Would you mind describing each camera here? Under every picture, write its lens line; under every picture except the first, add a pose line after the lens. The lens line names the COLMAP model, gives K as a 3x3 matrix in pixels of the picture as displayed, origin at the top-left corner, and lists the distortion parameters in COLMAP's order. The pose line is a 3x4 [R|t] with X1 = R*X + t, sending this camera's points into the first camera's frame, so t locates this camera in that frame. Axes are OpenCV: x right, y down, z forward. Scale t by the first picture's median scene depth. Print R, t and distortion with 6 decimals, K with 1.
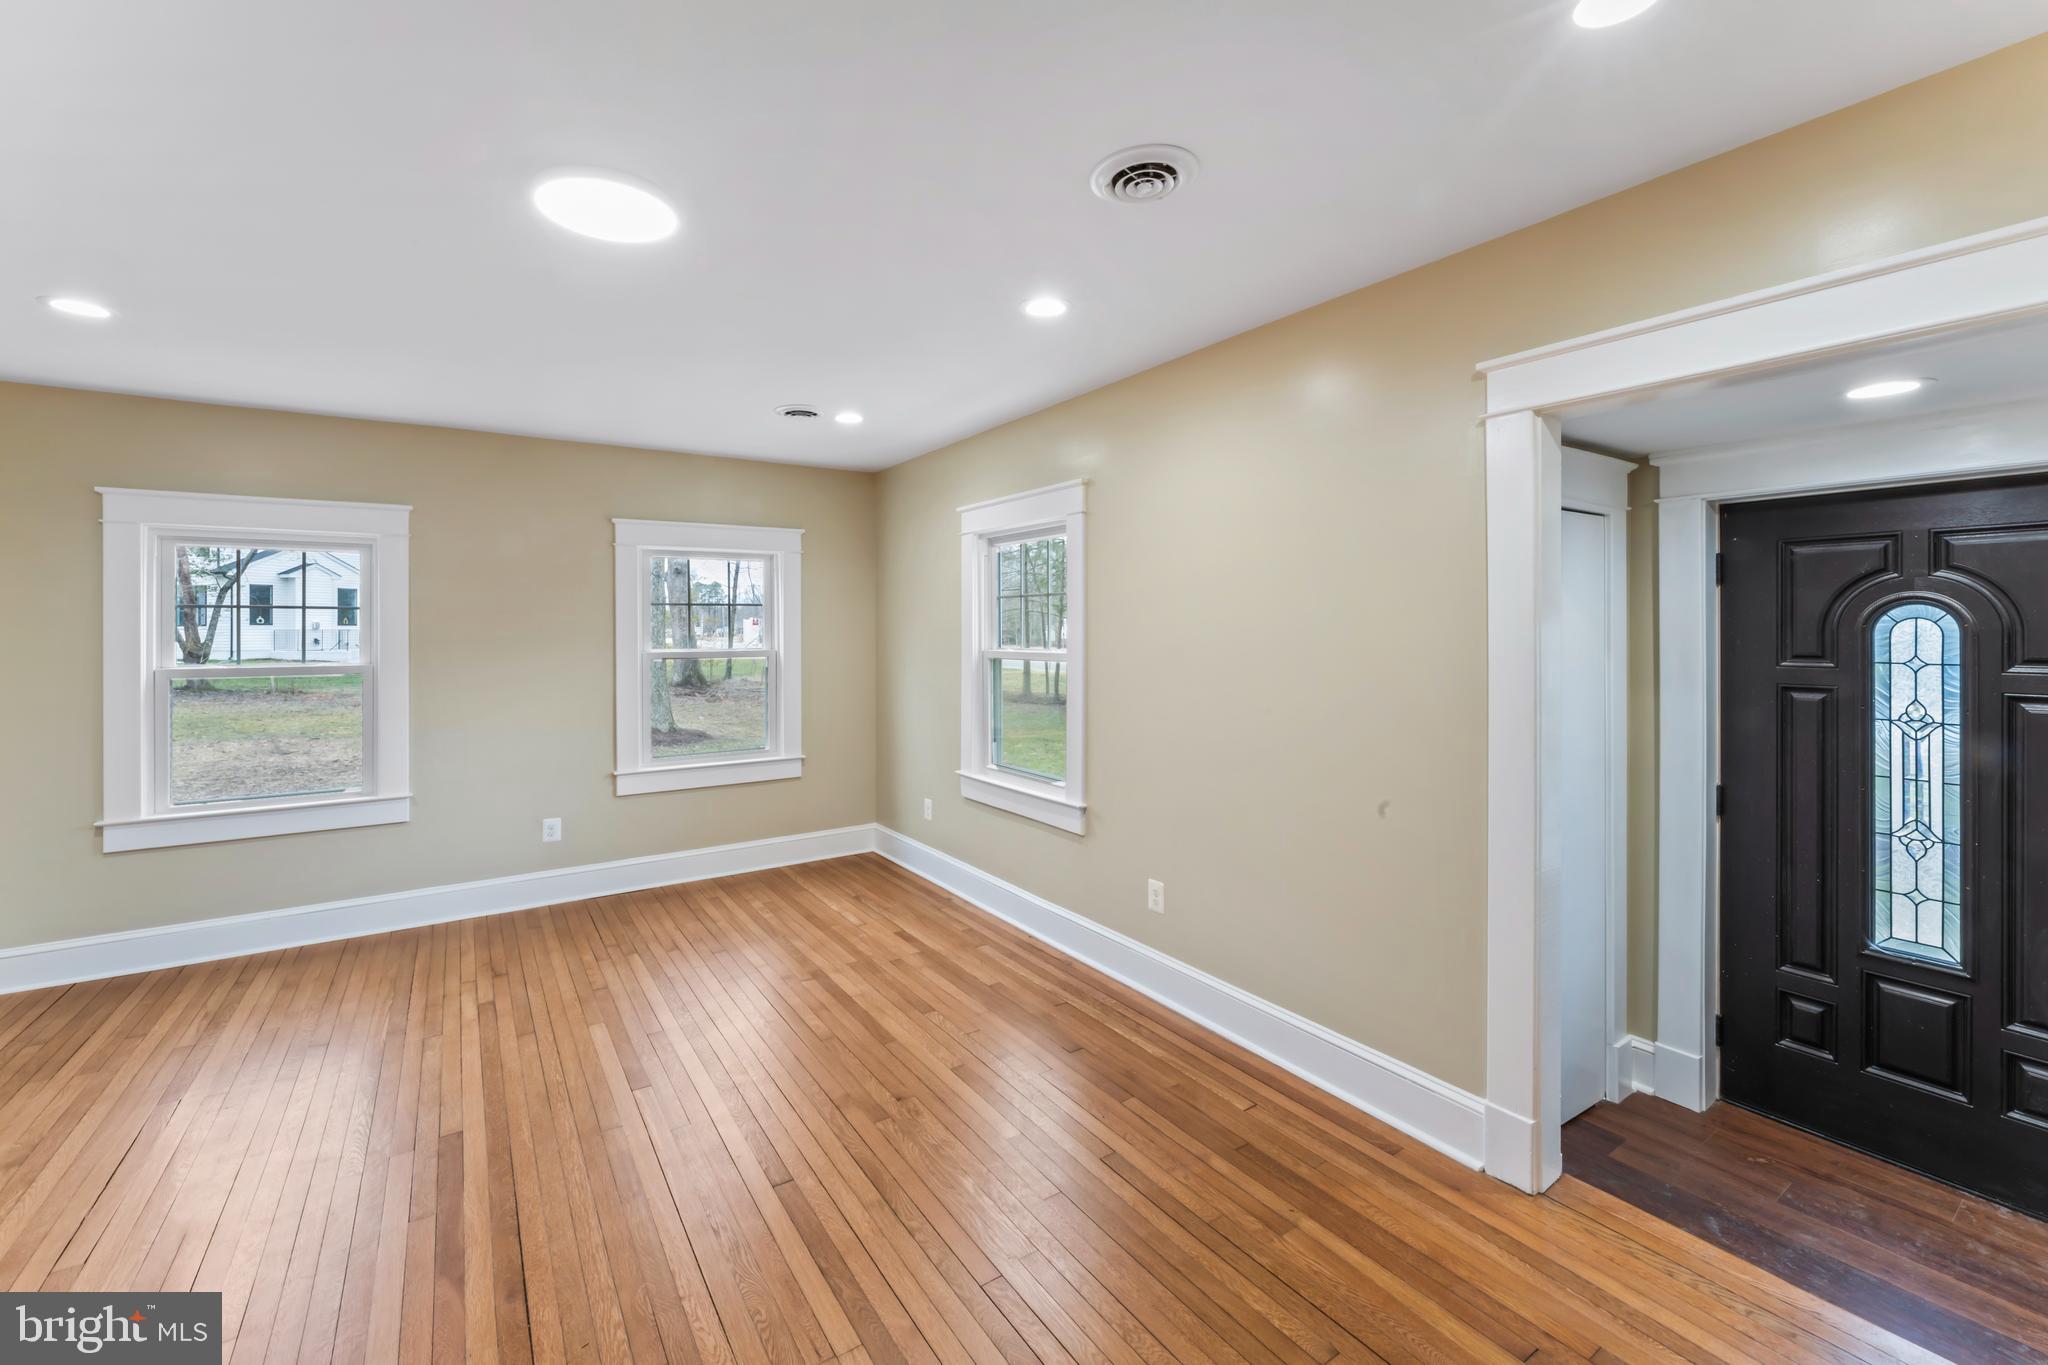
lens RADIAL K [[841.3, 0, 1016.5], [0, 841.3, 628.7], [0, 0, 1]] dist [-0.001933, -0.000333]
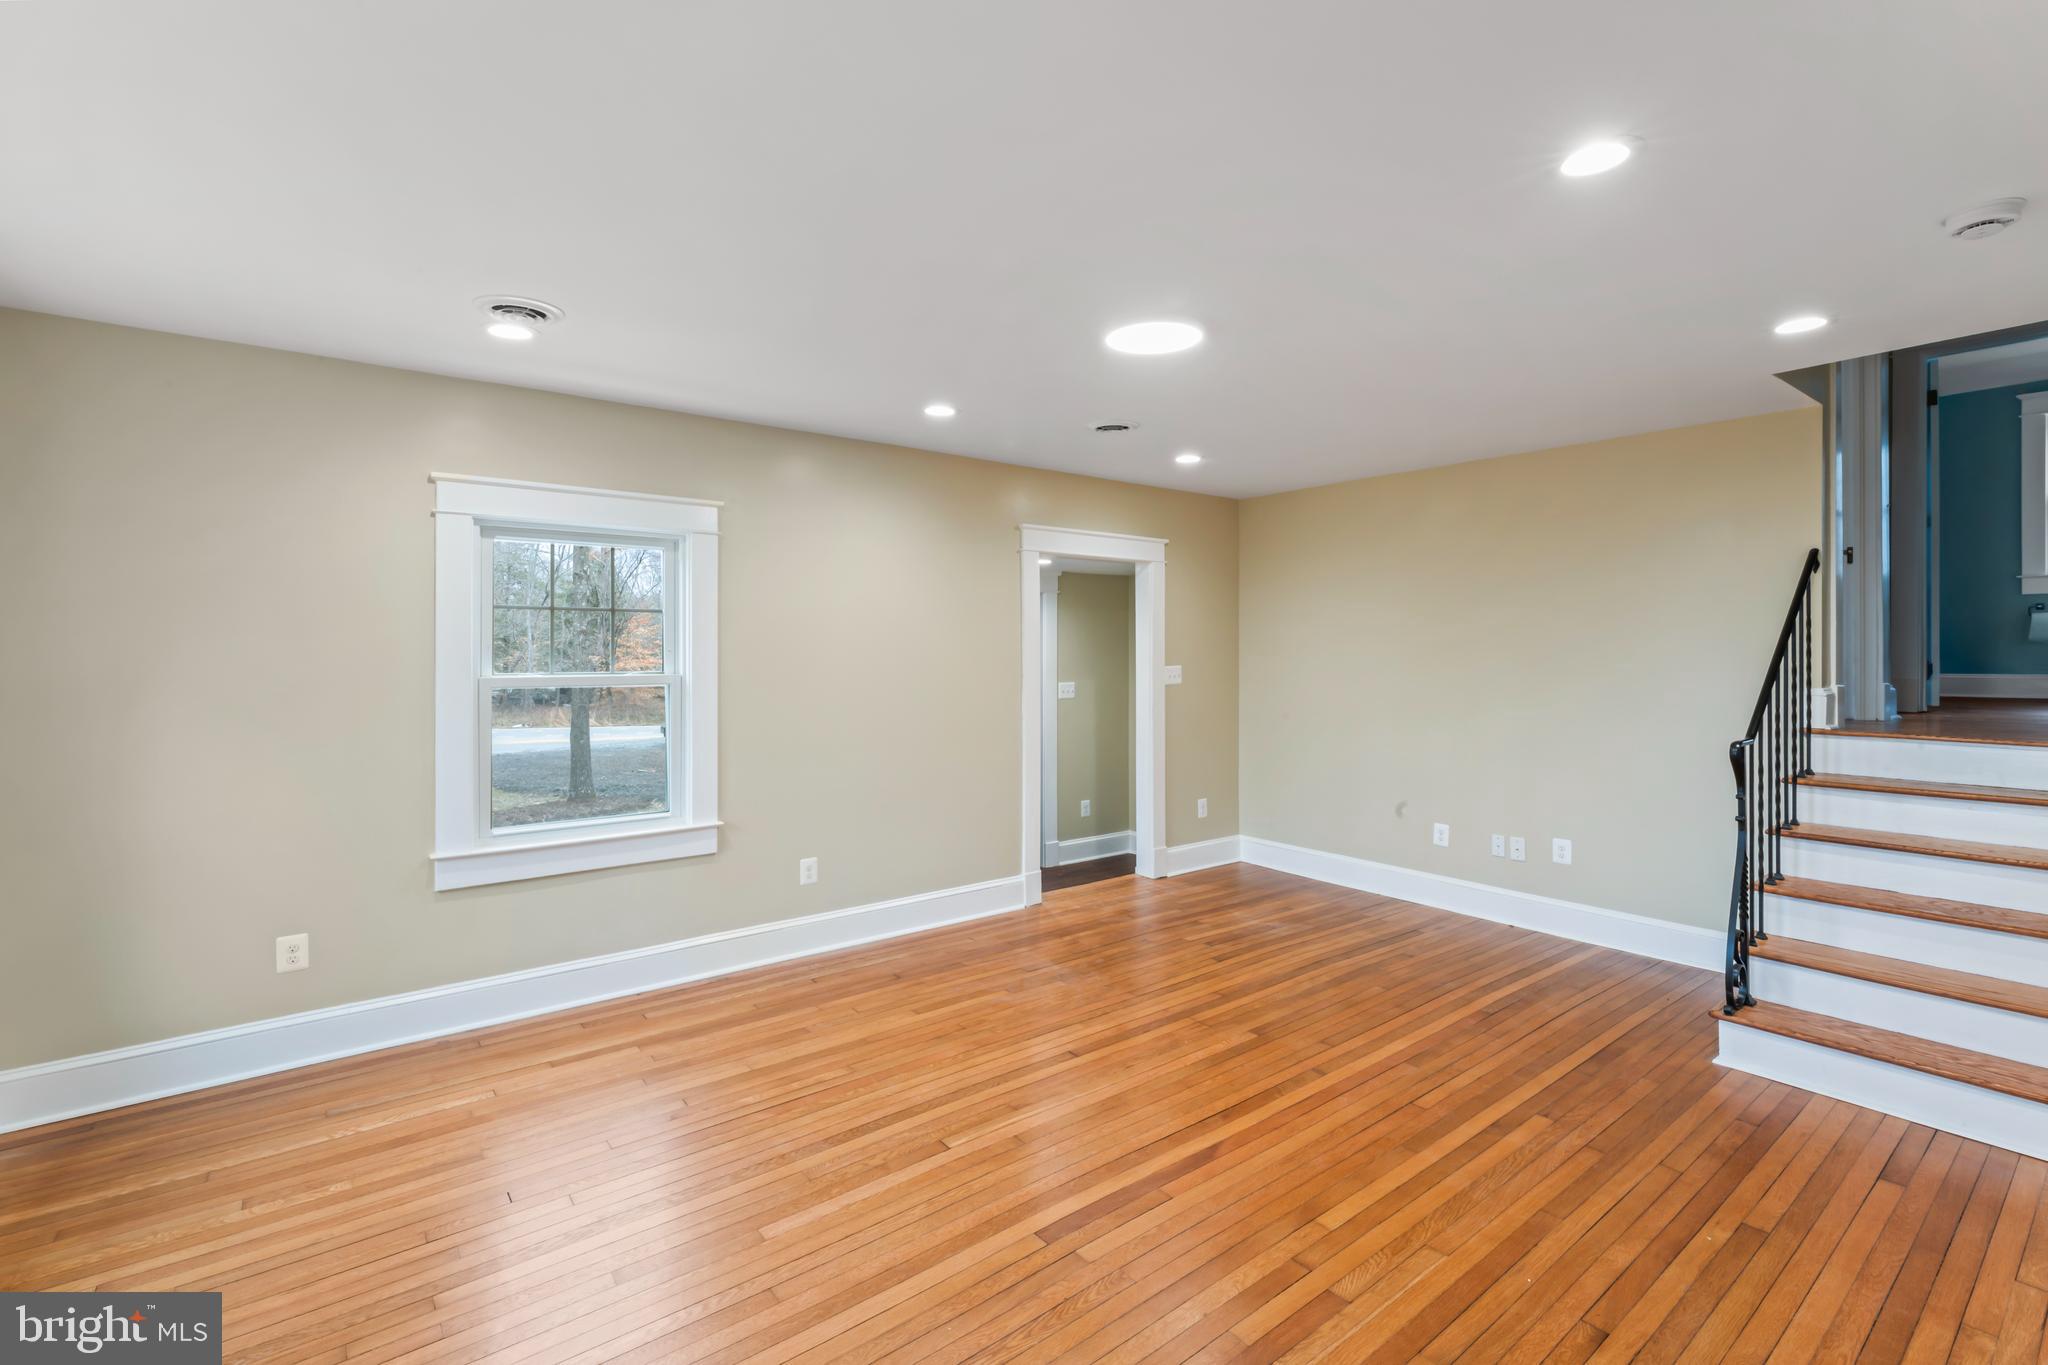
lens RADIAL K [[914.3, 0, 1021.2], [0, 914.3, 648.0], [0, 0, 1]] dist [-0.000030, 0.000342]
pose [[-0.072088, 0.006365, 0.997378, -1.014209], [0.000179, 0.999980, -0.006369, 0.005542], [-0.997398, -0.000280, -0.072087, 0.688541]]
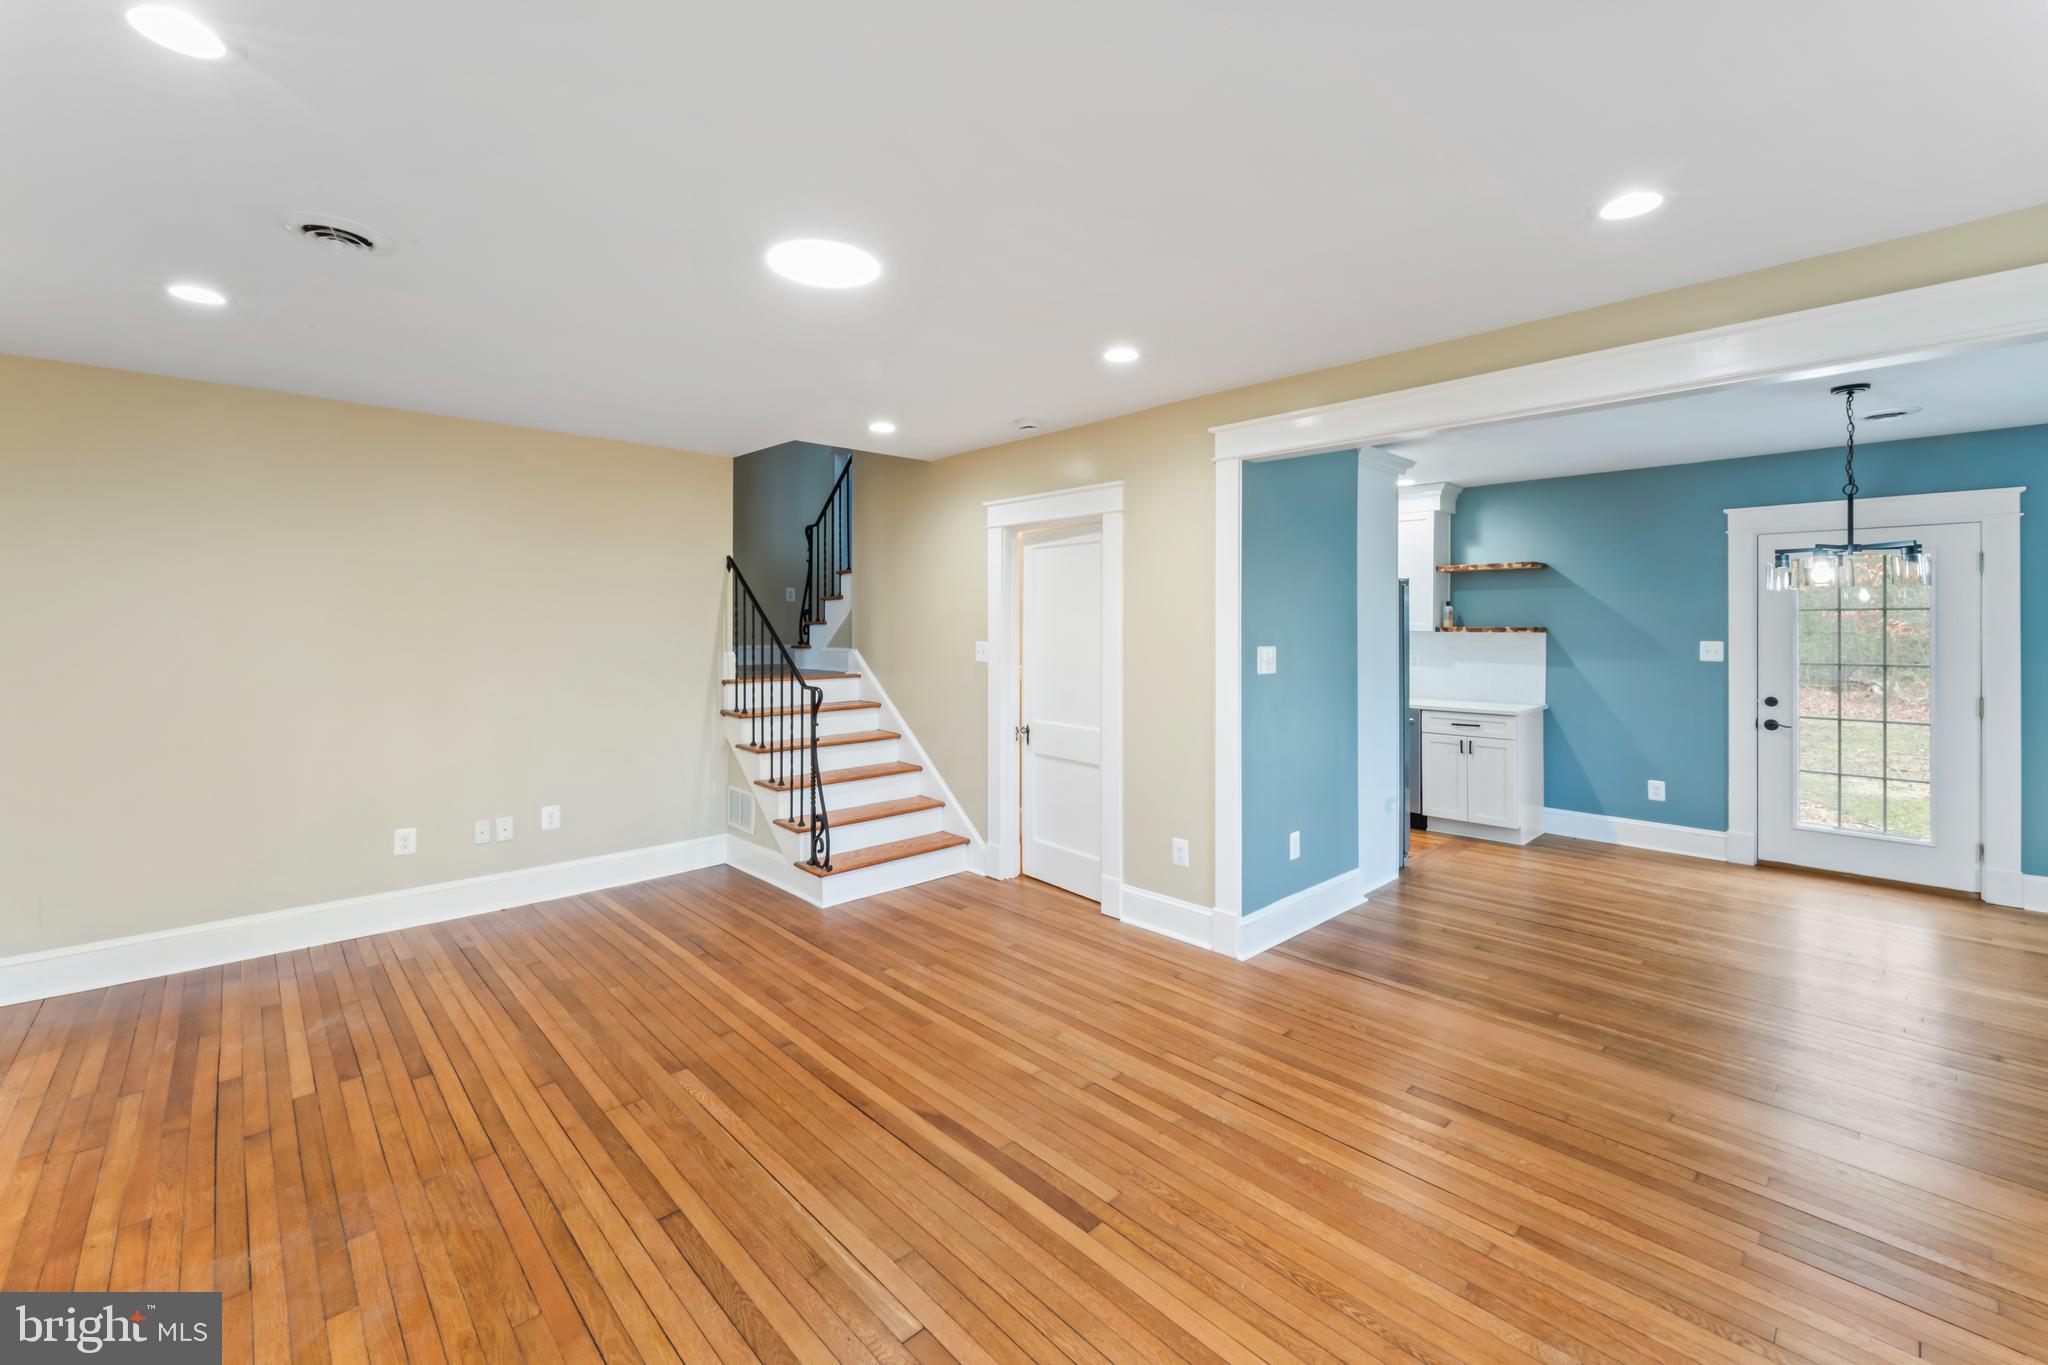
lens RADIAL K [[841.3, 0, 1016.5], [0, 841.3, 628.7], [0, 0, 1]] dist [-0.001933, -0.000333]
pose [[-0.985822, 0.003927, -0.167749, -0.290990], [0.003454, 0.999989, 0.003113, 0.004677], [0.167759, 0.002489, -0.985825, 1.143738]]
